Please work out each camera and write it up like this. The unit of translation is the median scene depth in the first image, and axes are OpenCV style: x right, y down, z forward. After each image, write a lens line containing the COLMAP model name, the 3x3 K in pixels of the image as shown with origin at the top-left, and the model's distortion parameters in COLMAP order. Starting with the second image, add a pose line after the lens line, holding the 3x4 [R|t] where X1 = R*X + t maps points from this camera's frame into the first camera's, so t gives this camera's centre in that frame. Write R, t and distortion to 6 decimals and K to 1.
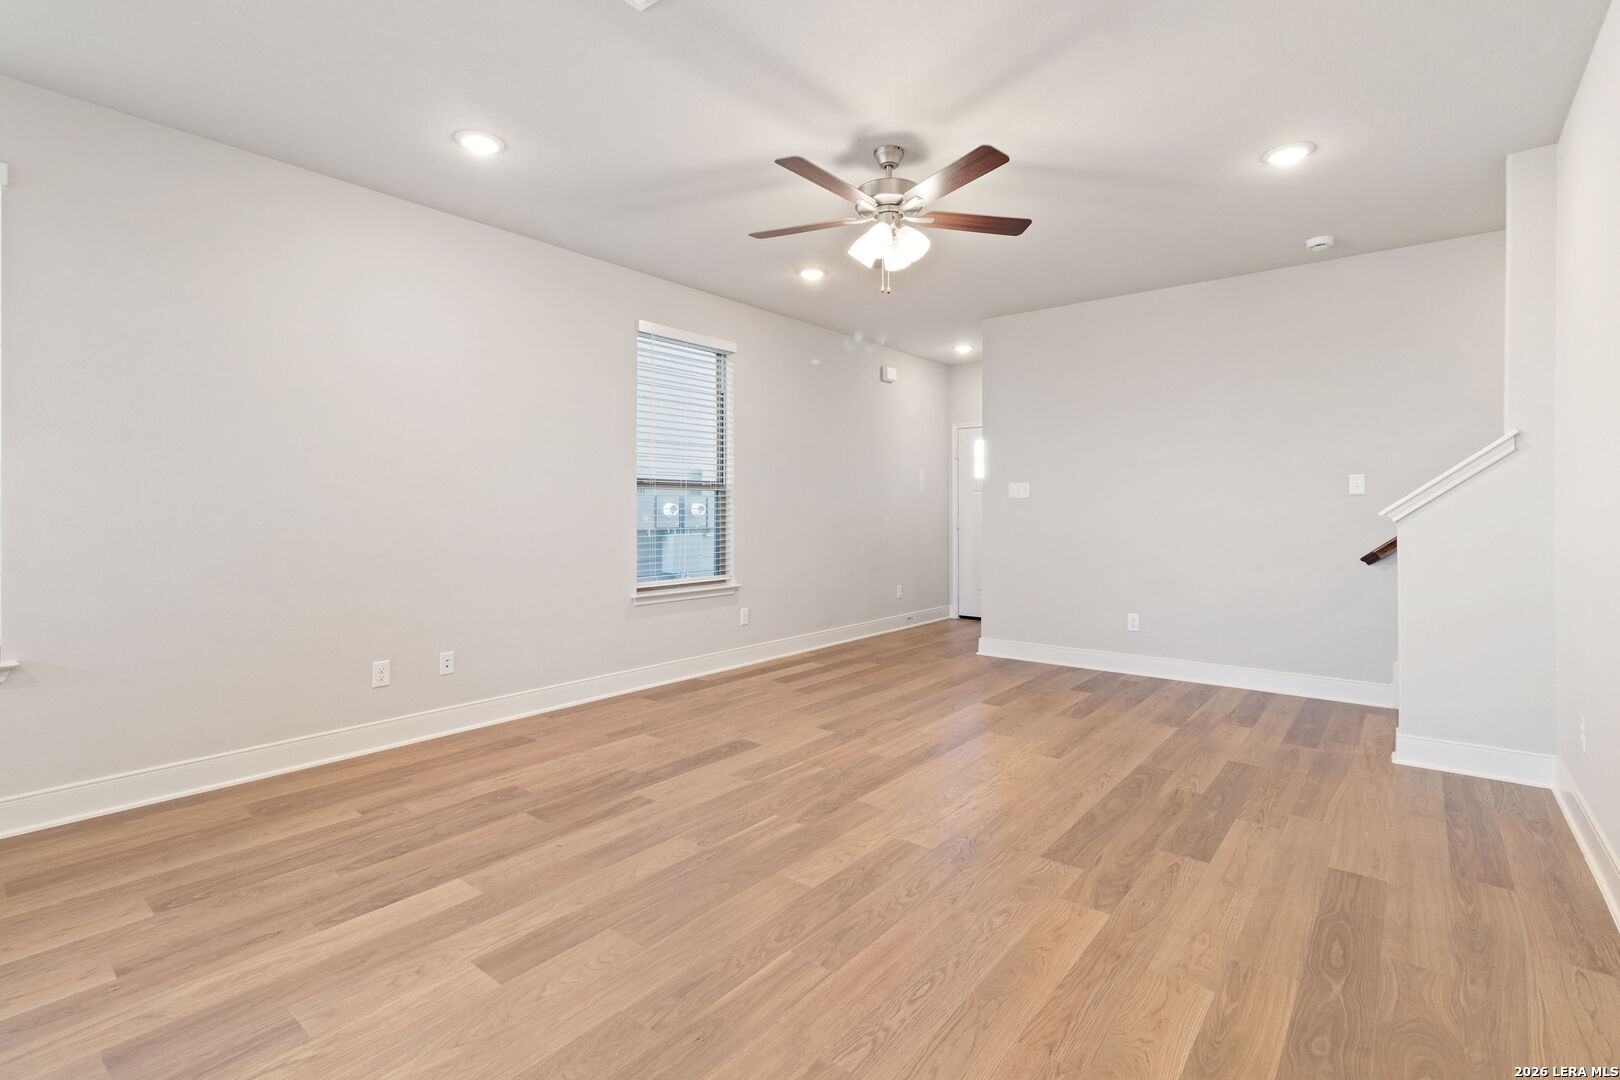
lens RADIAL K [[753.1, 0, 816.8], [0, 753.1, 513.1], [0, 0, 1]] dist [0.007721, -0.000241]
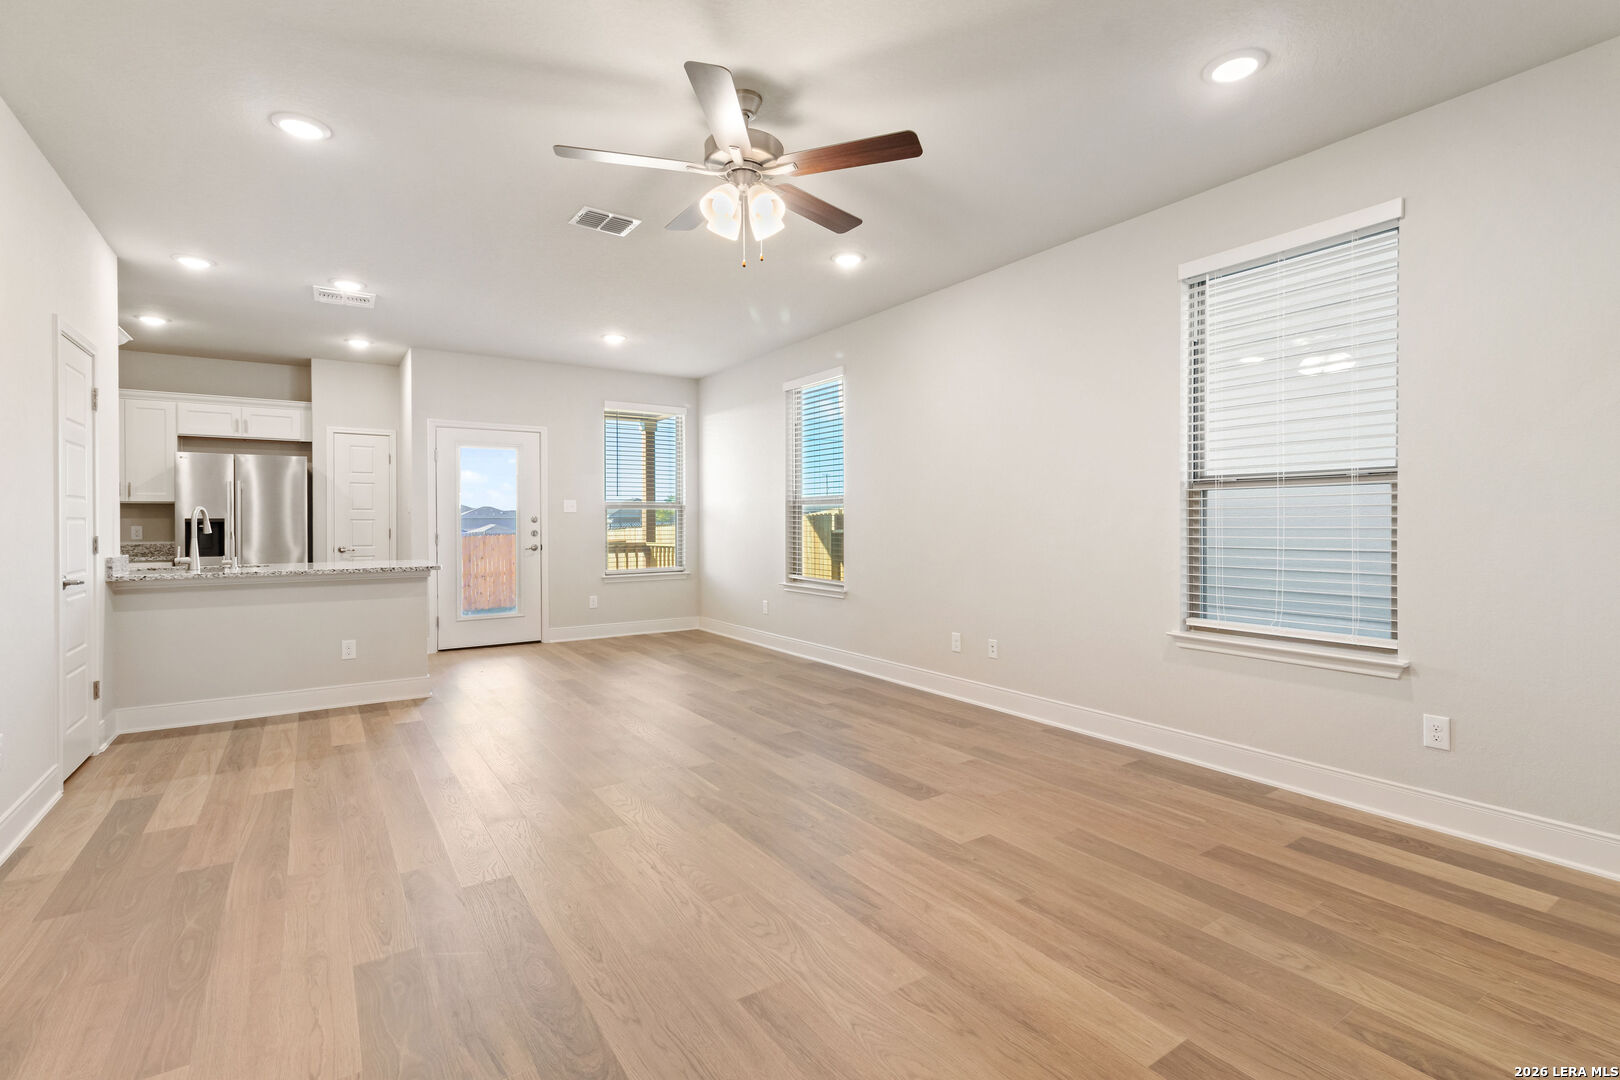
lens RADIAL K [[751.5, 0, 820.9], [0, 751.5, 522.9], [0, 0, 1]] dist [0.005622, -0.001200]
pose [[-0.296535, 0.003385, -0.955016, 0.950116], [-0.000586, 0.999993, 0.003726, -0.005421], [0.955022, 0.001665, -0.296531, 1.433968]]
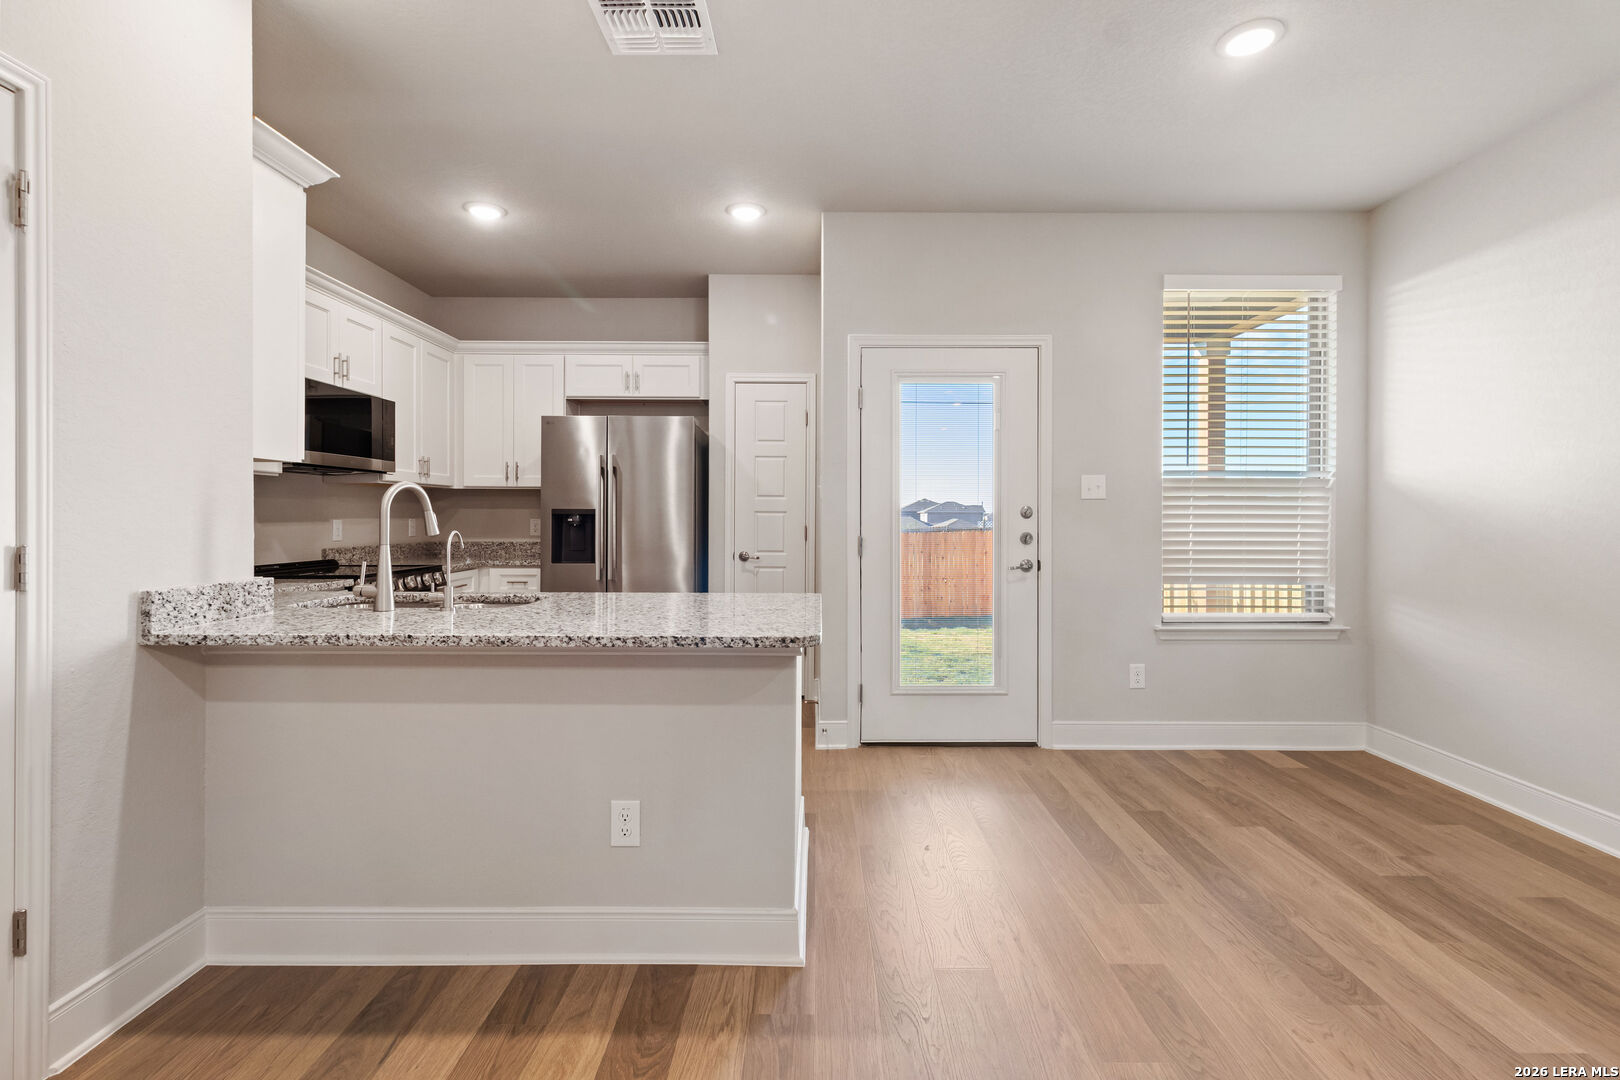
lens RADIAL K [[753.1, 0, 816.8], [0, 753.1, 513.1], [0, 0, 1]] dist [0.007721, -0.000241]
pose [[-0.779993, -0.005538, -0.625764, -0.006893], [-0.006726, 0.999977, -0.000466, -0.002699], [0.625752, 0.003845, -0.780013, 0.612826]]
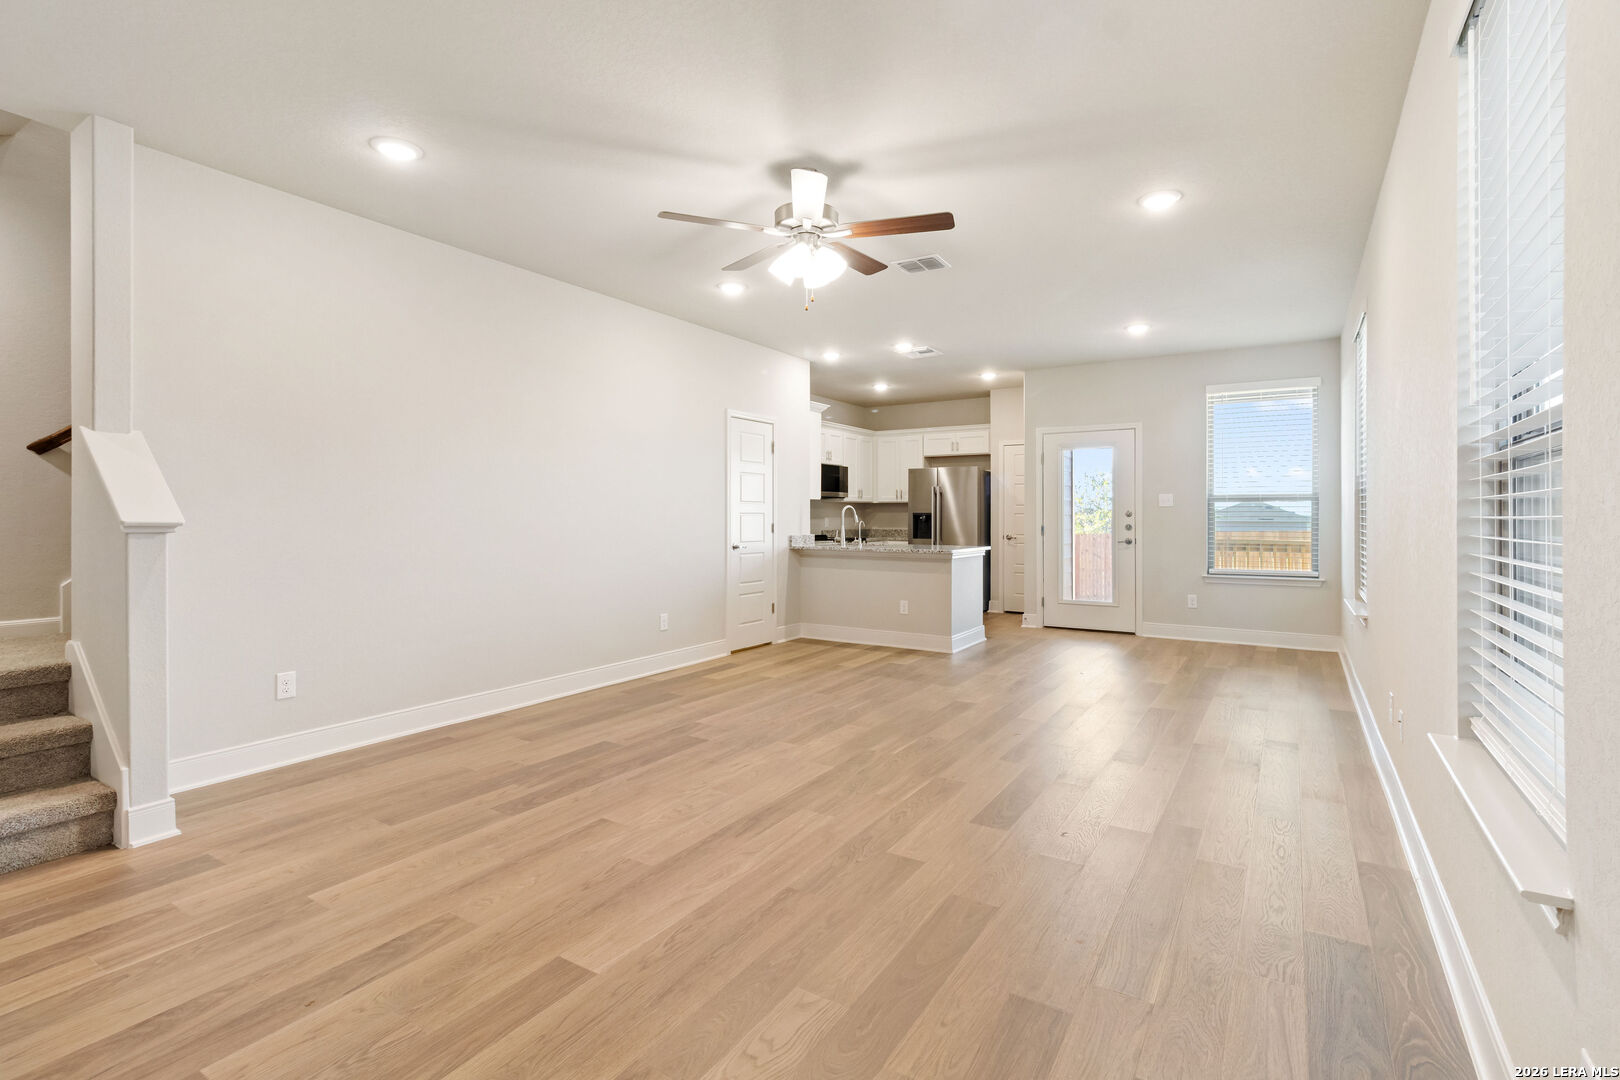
lens RADIAL K [[753.1, 0, 816.8], [0, 753.1, 513.1], [0, 0, 1]] dist [0.007721, -0.000241]
pose [[-0.993943, -0.001365, -0.109889, 0.212258], [-0.001636, 0.999996, 0.002380, -0.013596], [0.109886, 0.002546, -0.993941, 2.195758]]
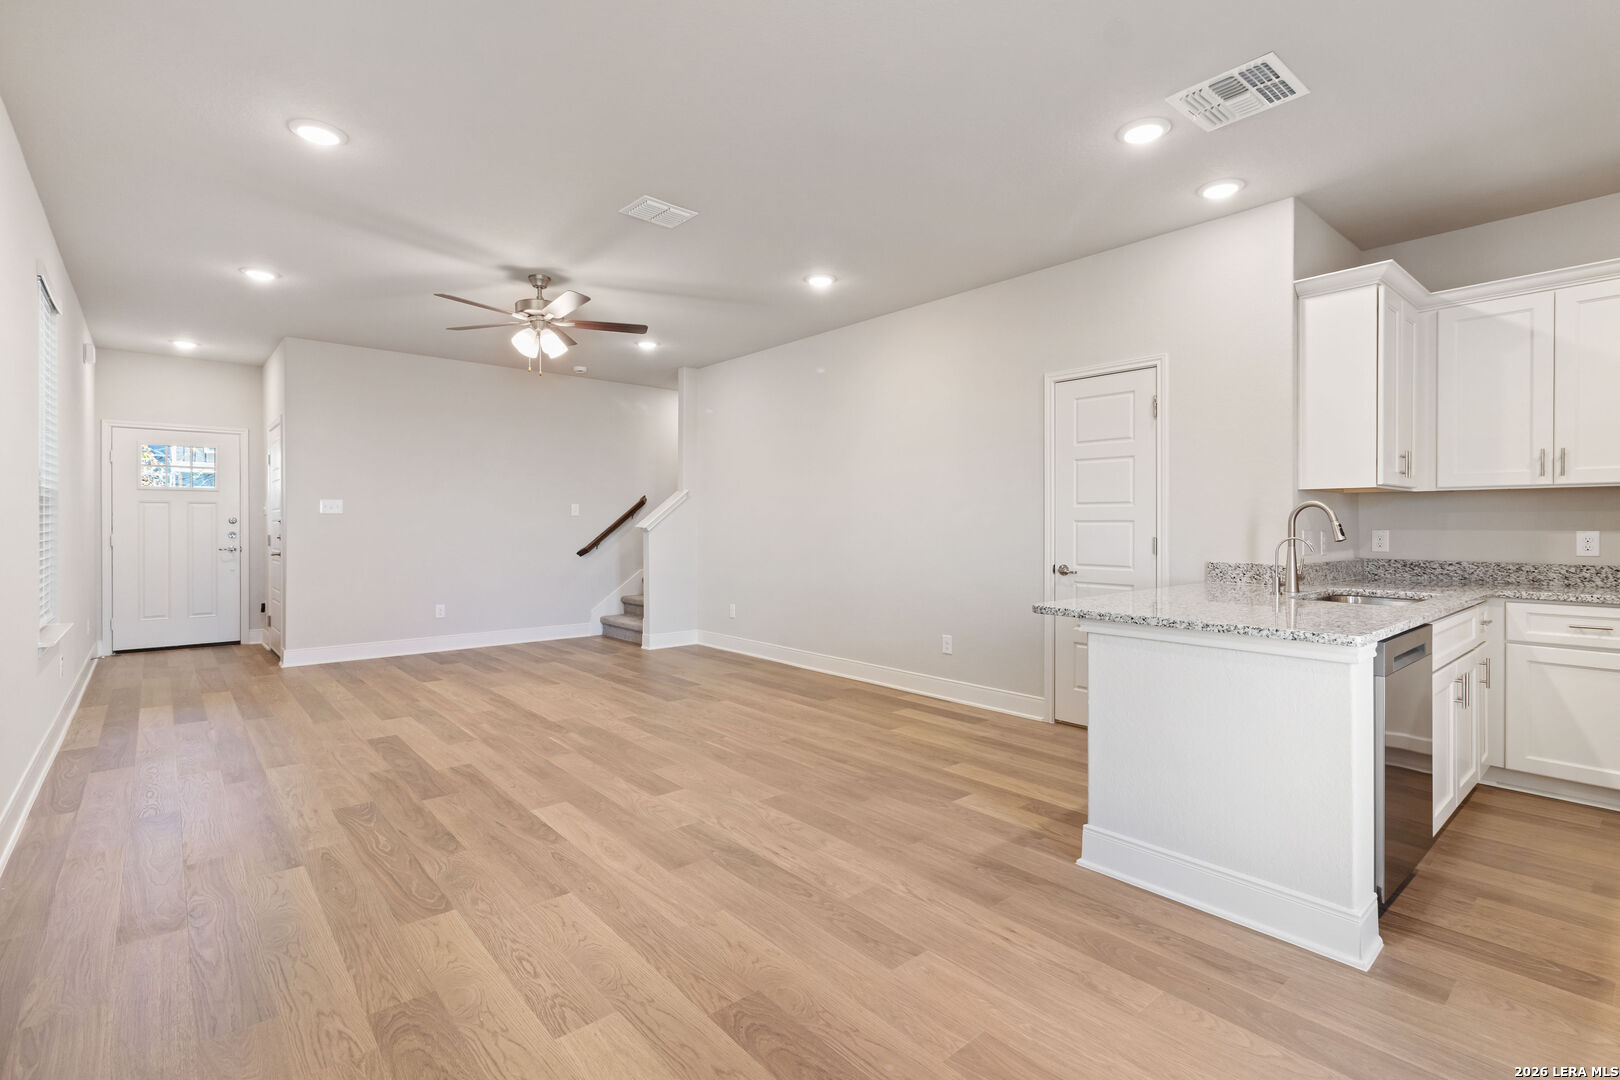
lens RADIAL K [[745.7, 0, 817.2], [0, 745.7, 532.5], [0, 0, 1]] dist [0.009092, 0.000016]
pose [[0.178101, -0.010634, 0.983955, -1.319942], [0.004665, 0.999939, 0.009963, -0.001888], [-0.984001, 0.002816, 0.178140, 0.232599]]
